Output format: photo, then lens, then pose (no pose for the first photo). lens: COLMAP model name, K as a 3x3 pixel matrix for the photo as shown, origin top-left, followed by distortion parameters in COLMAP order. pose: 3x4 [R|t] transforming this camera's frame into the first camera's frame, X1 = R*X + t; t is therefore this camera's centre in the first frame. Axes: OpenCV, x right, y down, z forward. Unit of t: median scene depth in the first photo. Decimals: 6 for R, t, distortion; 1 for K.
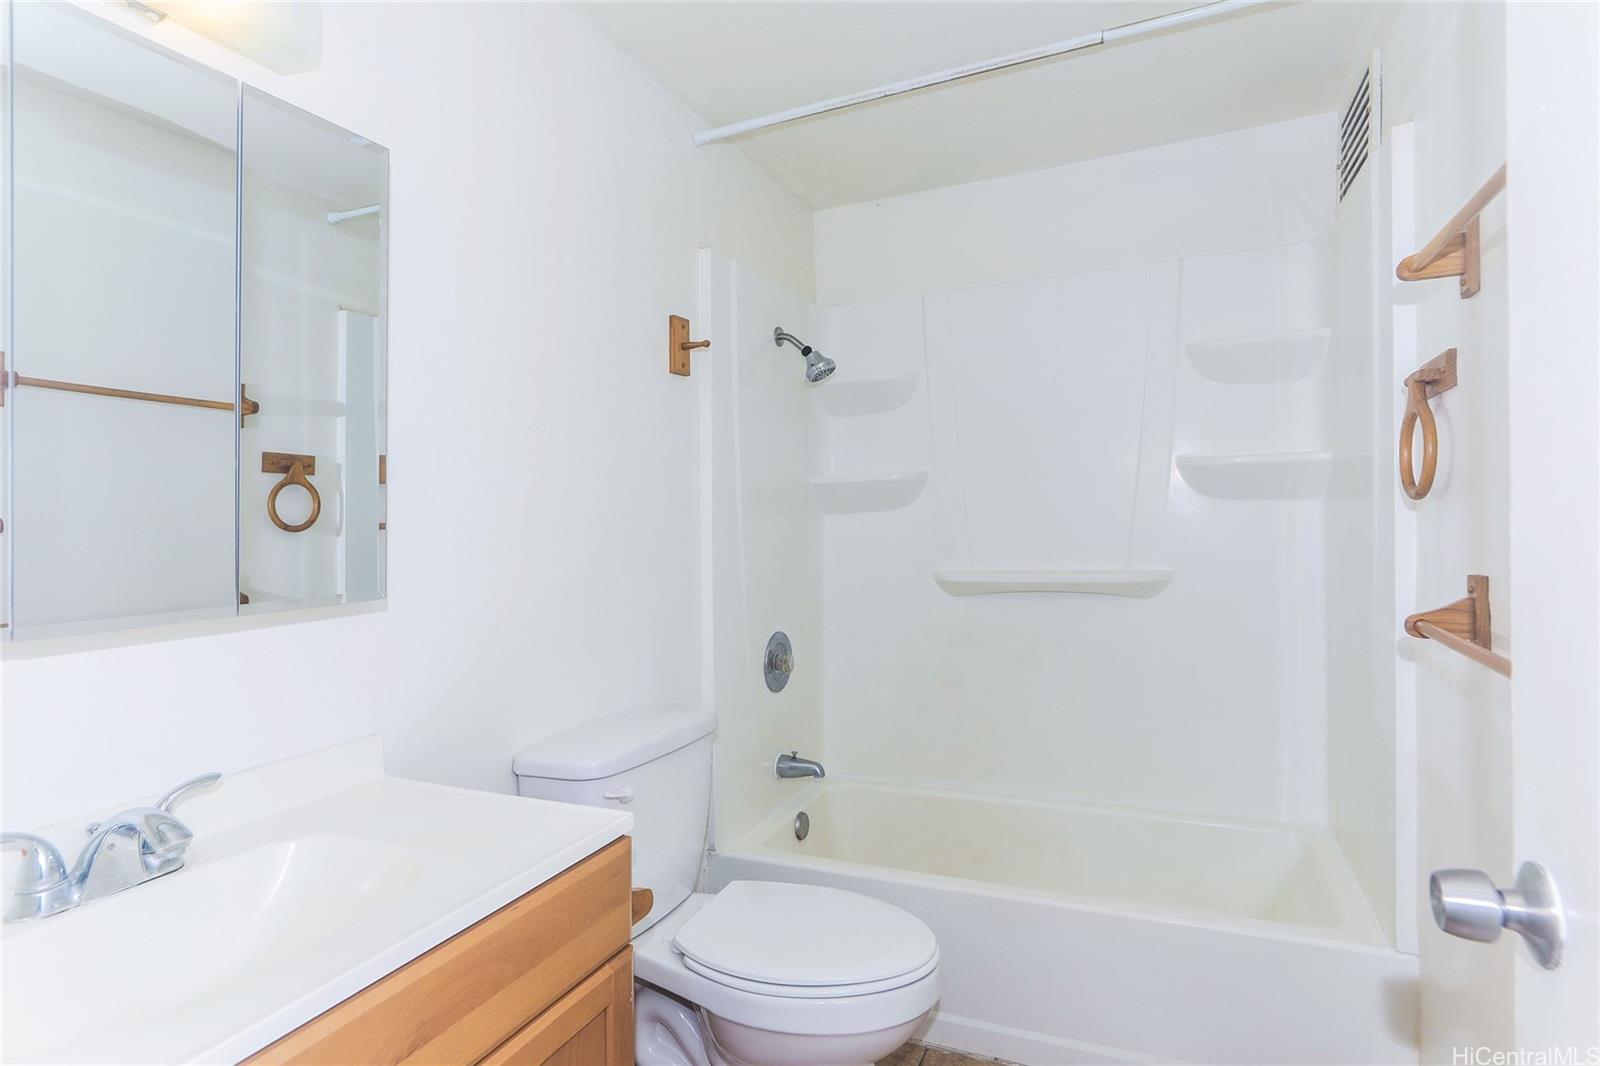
lens RADIAL K [[820.5, 0, 792.7], [0, 820.5, 557.2], [0, 0, 1]] dist [-0.014558, 0.004522]
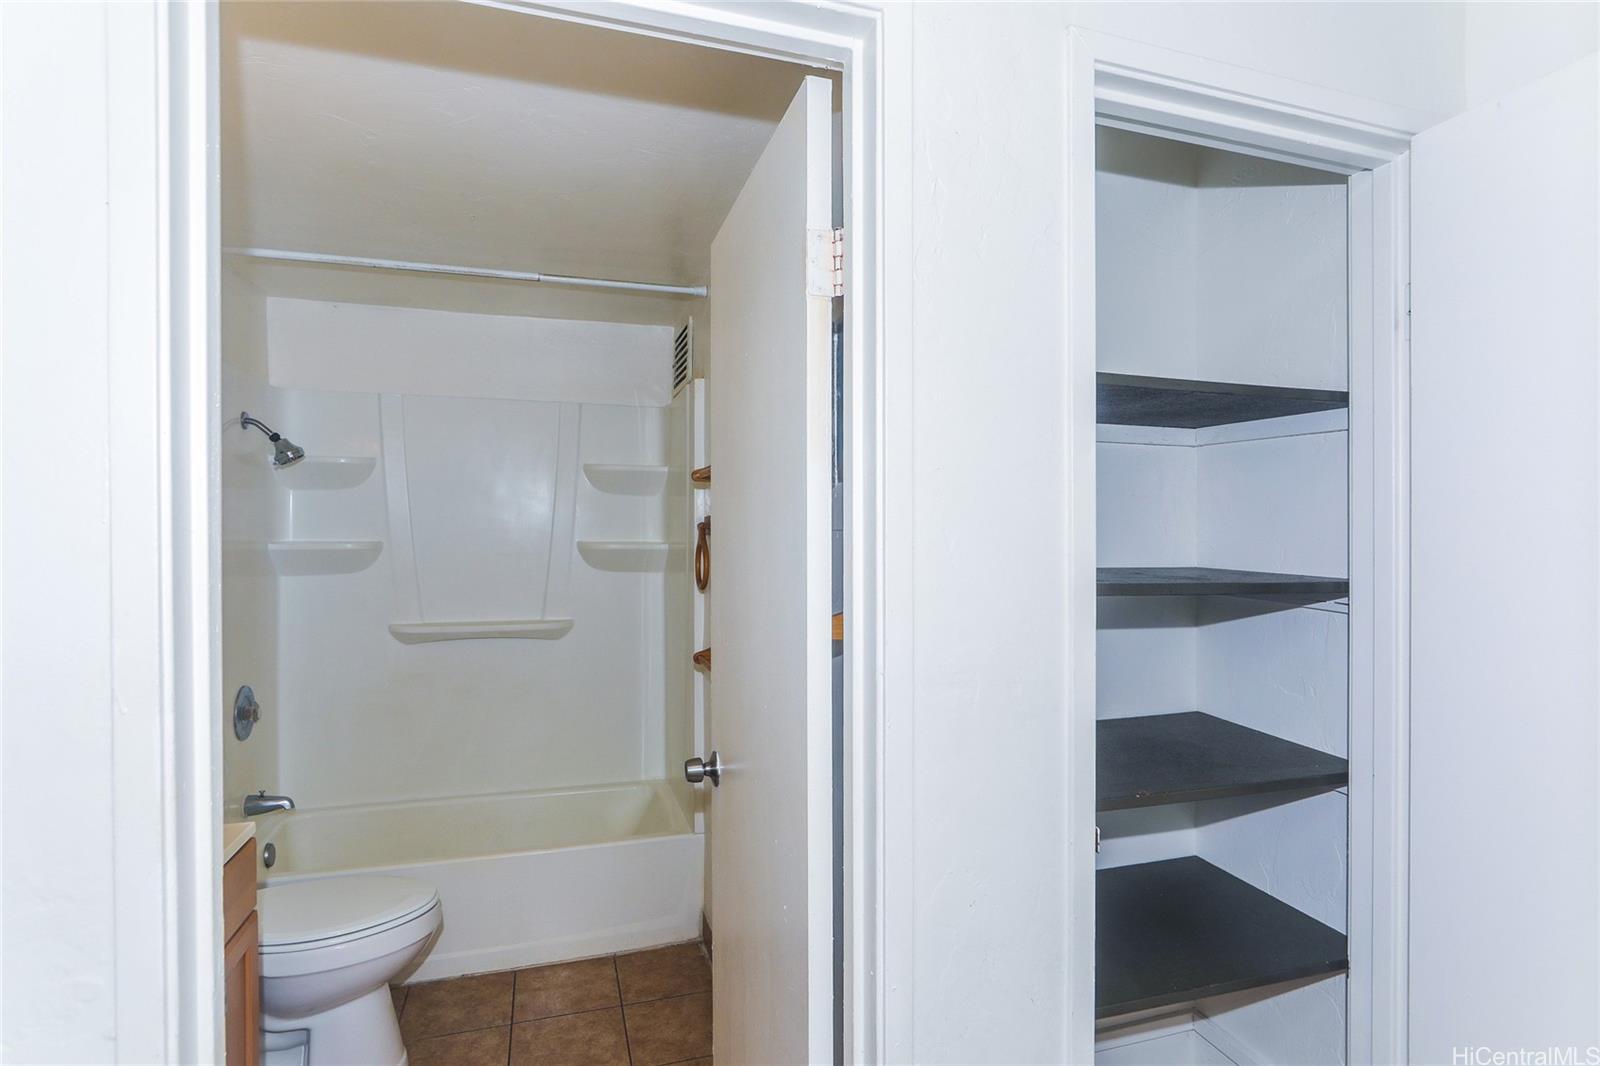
lens RADIAL K [[820.5, 0, 796.6], [0, 820.5, 581.2], [0, 0, 1]] dist [-0.014558, 0.004522]
pose [[0.750336, -0.001570, 0.661054, -0.191896], [-0.001767, 0.999989, 0.004380, -0.058986], [-0.661054, -0.004454, 0.750325, -0.335365]]
